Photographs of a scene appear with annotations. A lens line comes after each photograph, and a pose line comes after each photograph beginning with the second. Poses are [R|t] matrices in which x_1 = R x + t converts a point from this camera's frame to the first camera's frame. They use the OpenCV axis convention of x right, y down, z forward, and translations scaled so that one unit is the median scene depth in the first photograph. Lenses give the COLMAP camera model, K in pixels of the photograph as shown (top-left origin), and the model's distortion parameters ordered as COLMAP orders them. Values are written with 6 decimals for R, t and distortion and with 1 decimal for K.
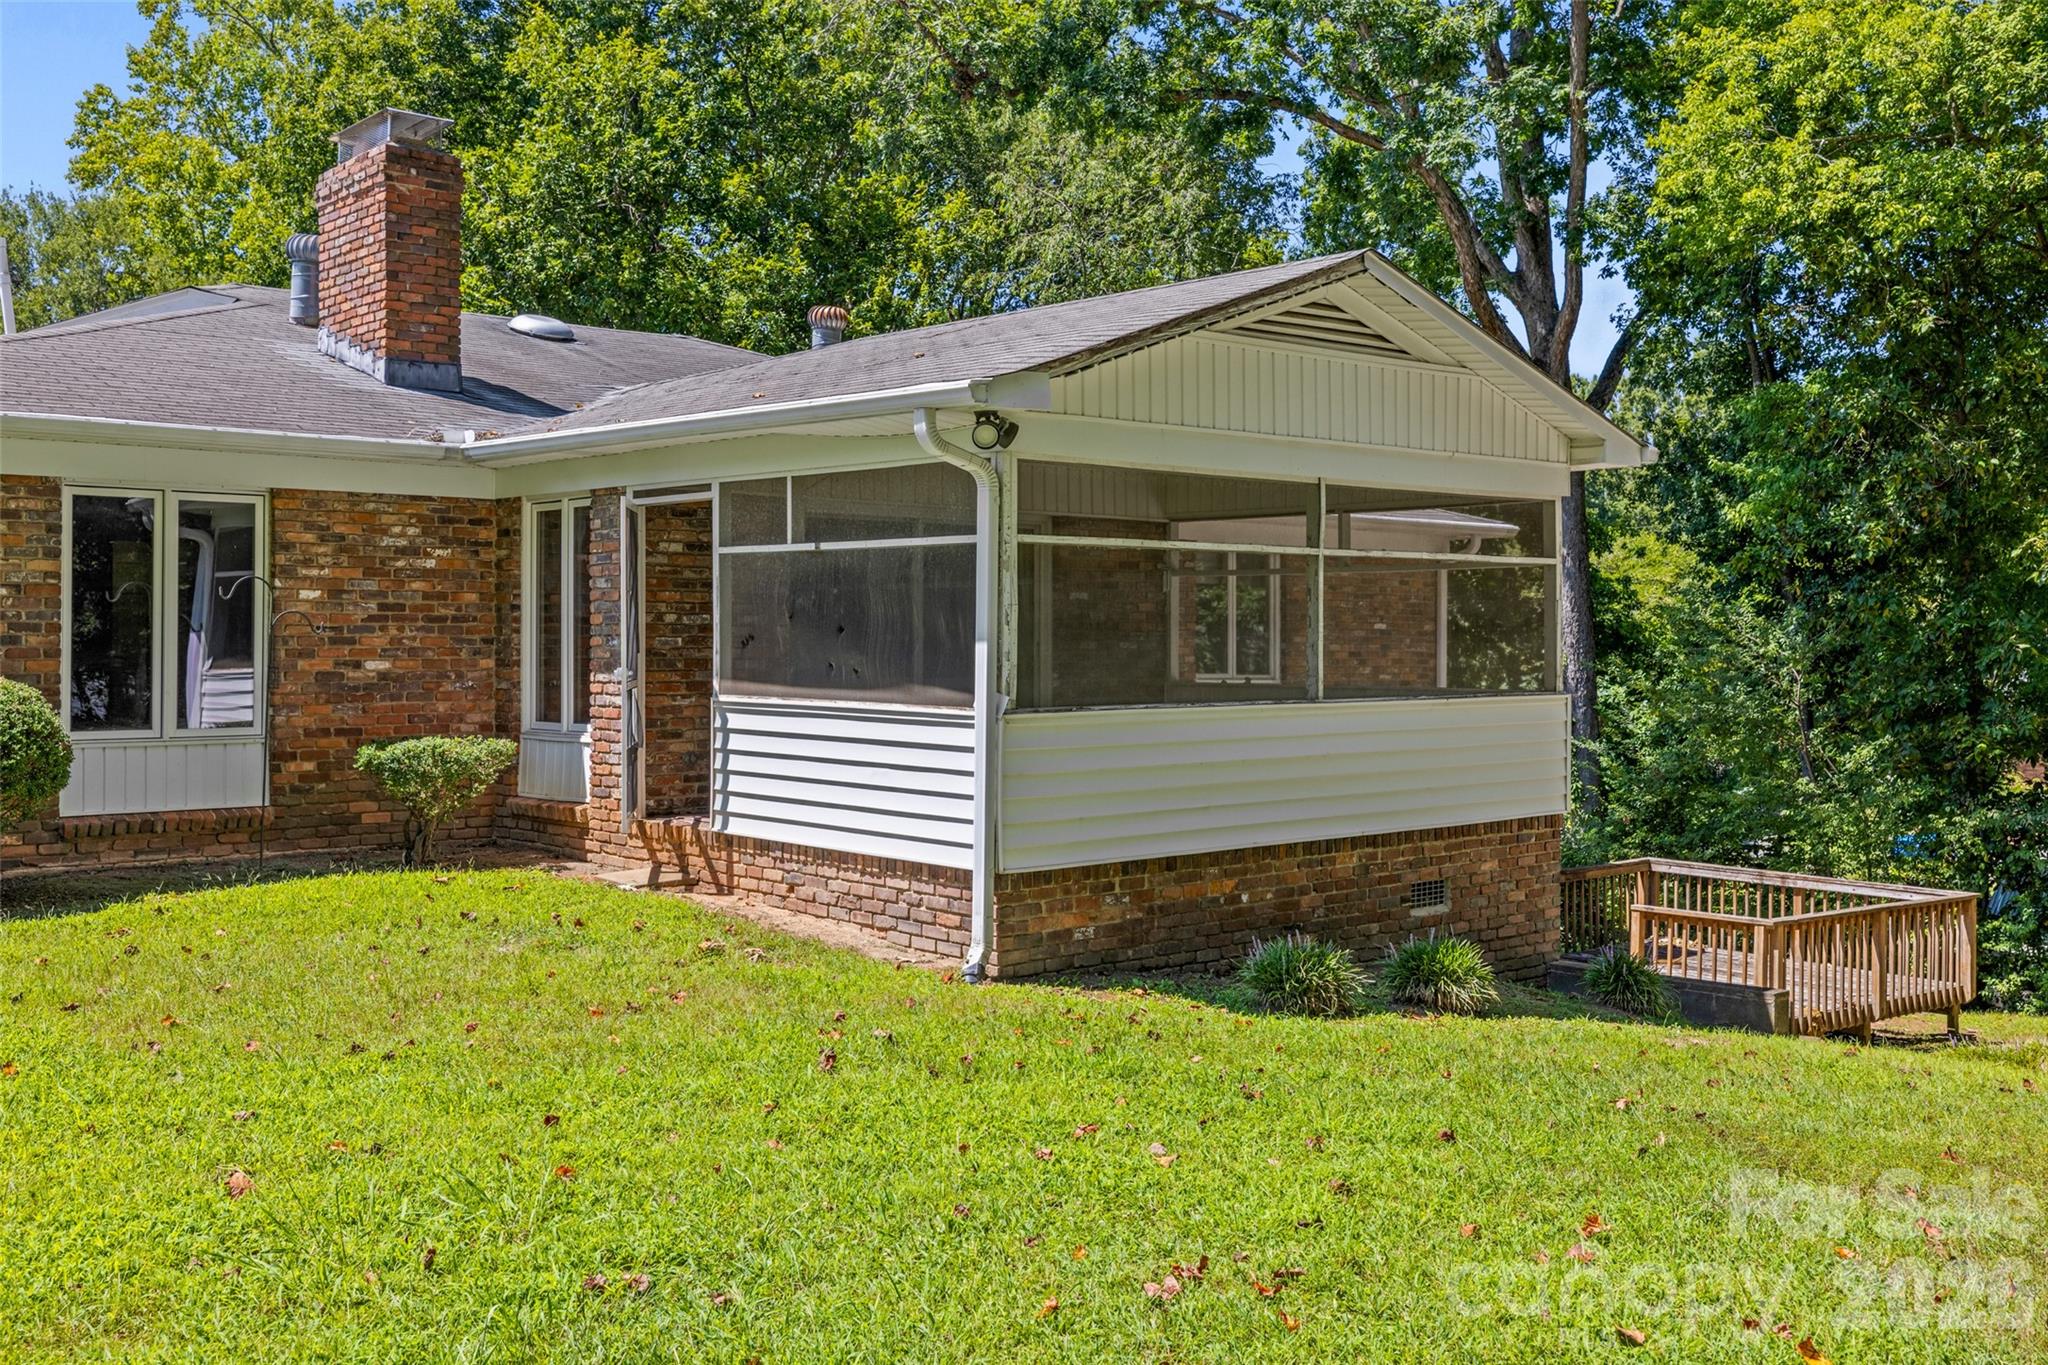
lens RADIAL K [[2006.9, 0, 1024.1], [0, 2006.9, 675.5], [0, 0, 1]] dist [0.016309, 0.000000]
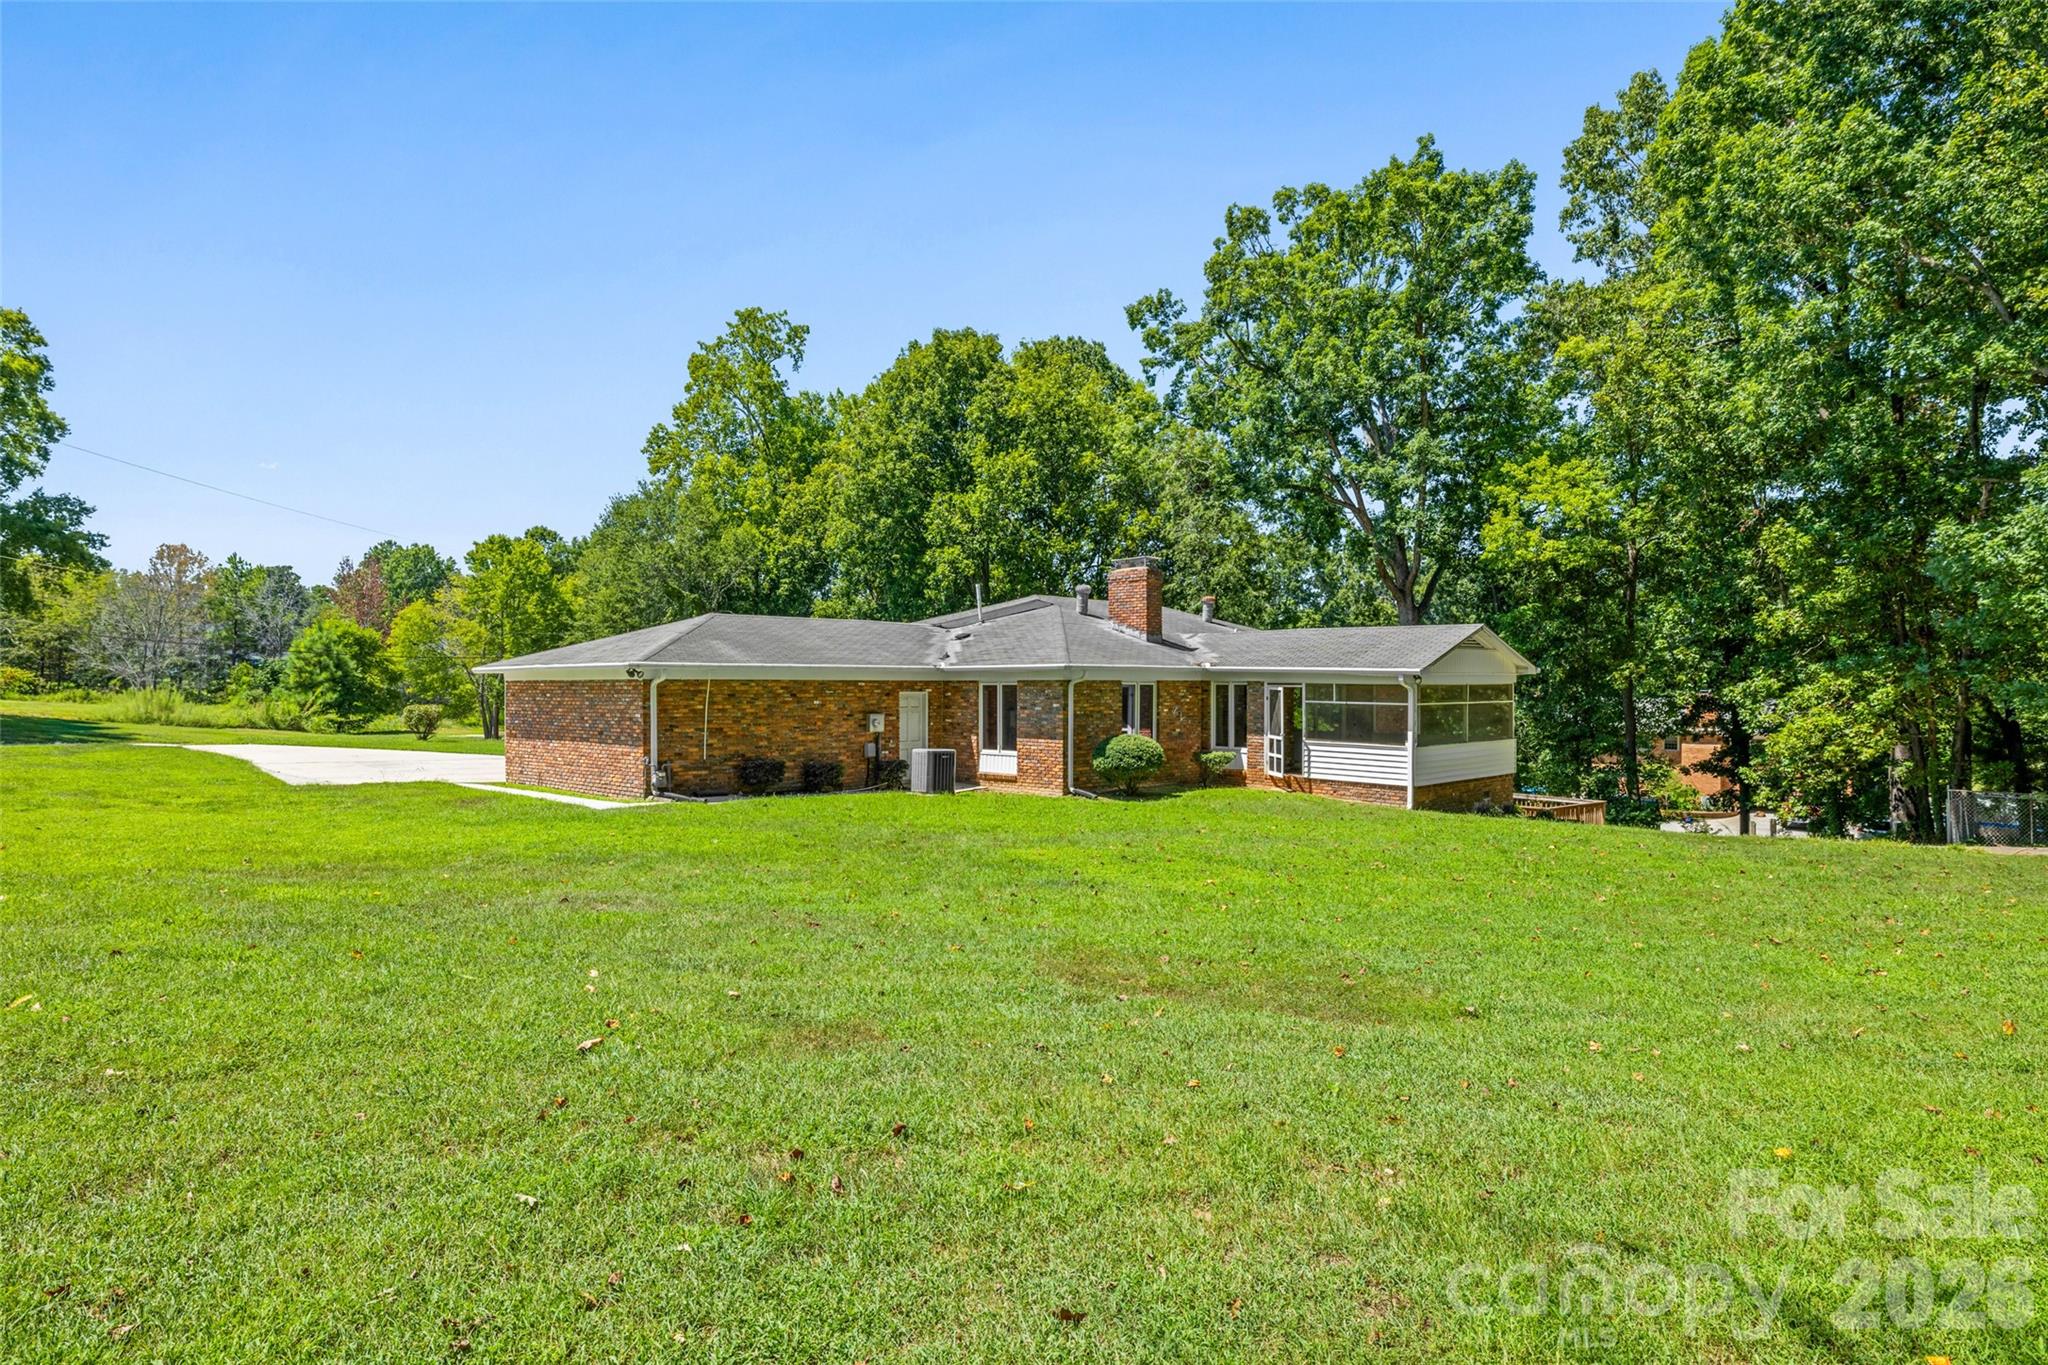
lens RADIAL K [[1147.6, 0, 1021.6], [0, 1147.6, 682.5], [0, 0, 1]] dist [0.004089, 0.000508]
pose [[0.999399, 0.003833, 0.034444, -0.728112], [-0.003302, 0.999875, -0.015468, -0.060823], [-0.034499, 0.015345, 0.999287, -1.070597]]
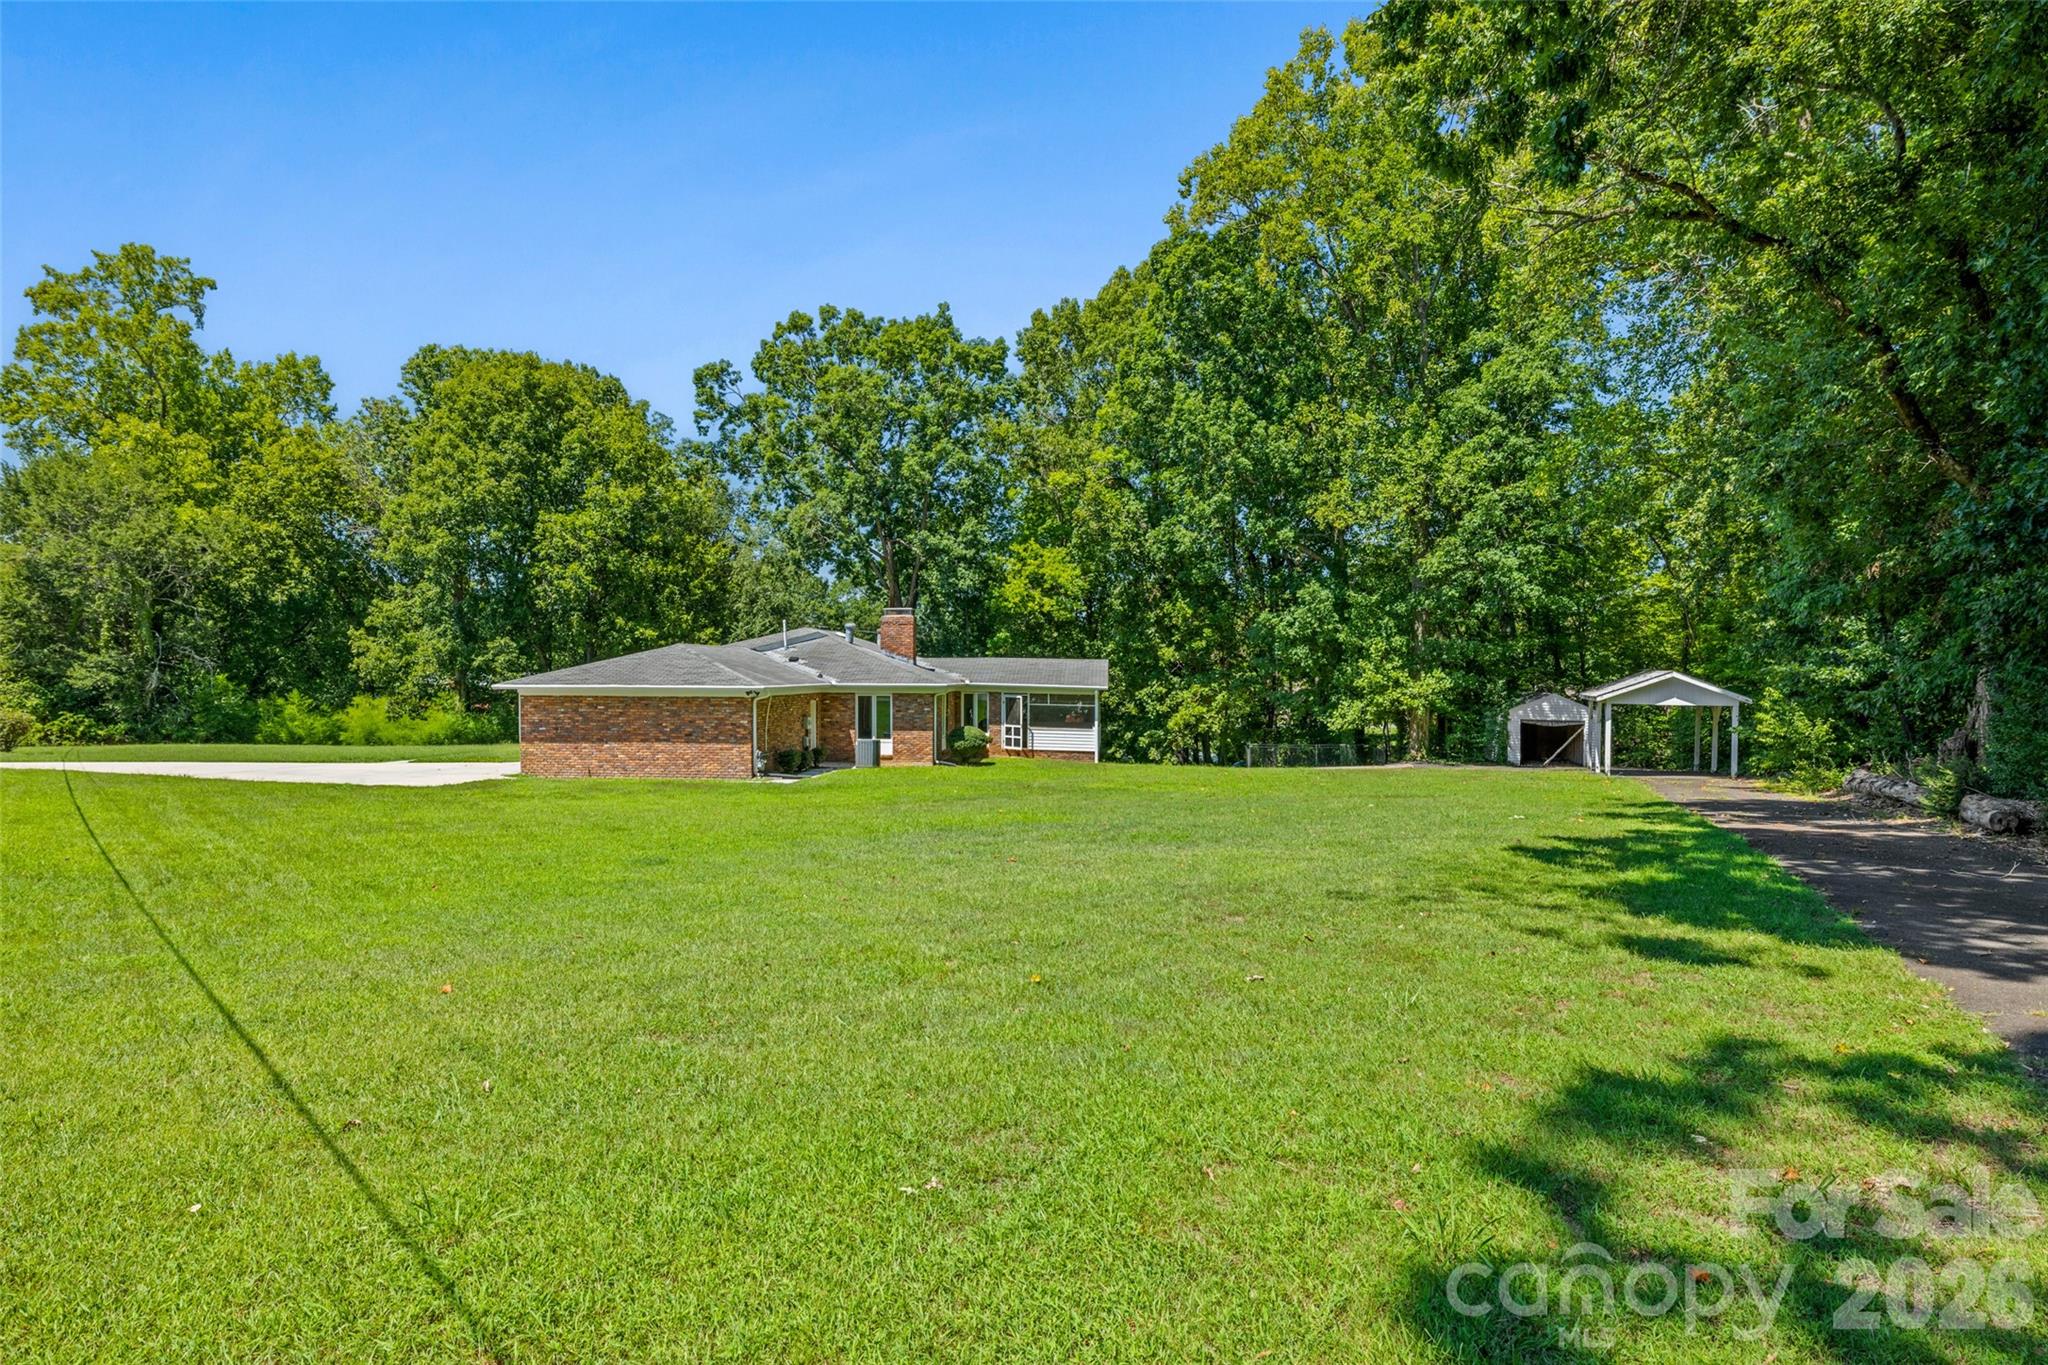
lens RADIAL K [[1147.6, 0, 1025.5], [0, 1147.6, 689.1], [0, 0, 1]] dist [0.004089, 0.000508]
pose [[0.740774, -0.000165, 0.671754, -2.461525], [0.000598, 1.000000, -0.000414, -0.103824], [-0.671754, 0.000708, 0.740774, -1.573425]]
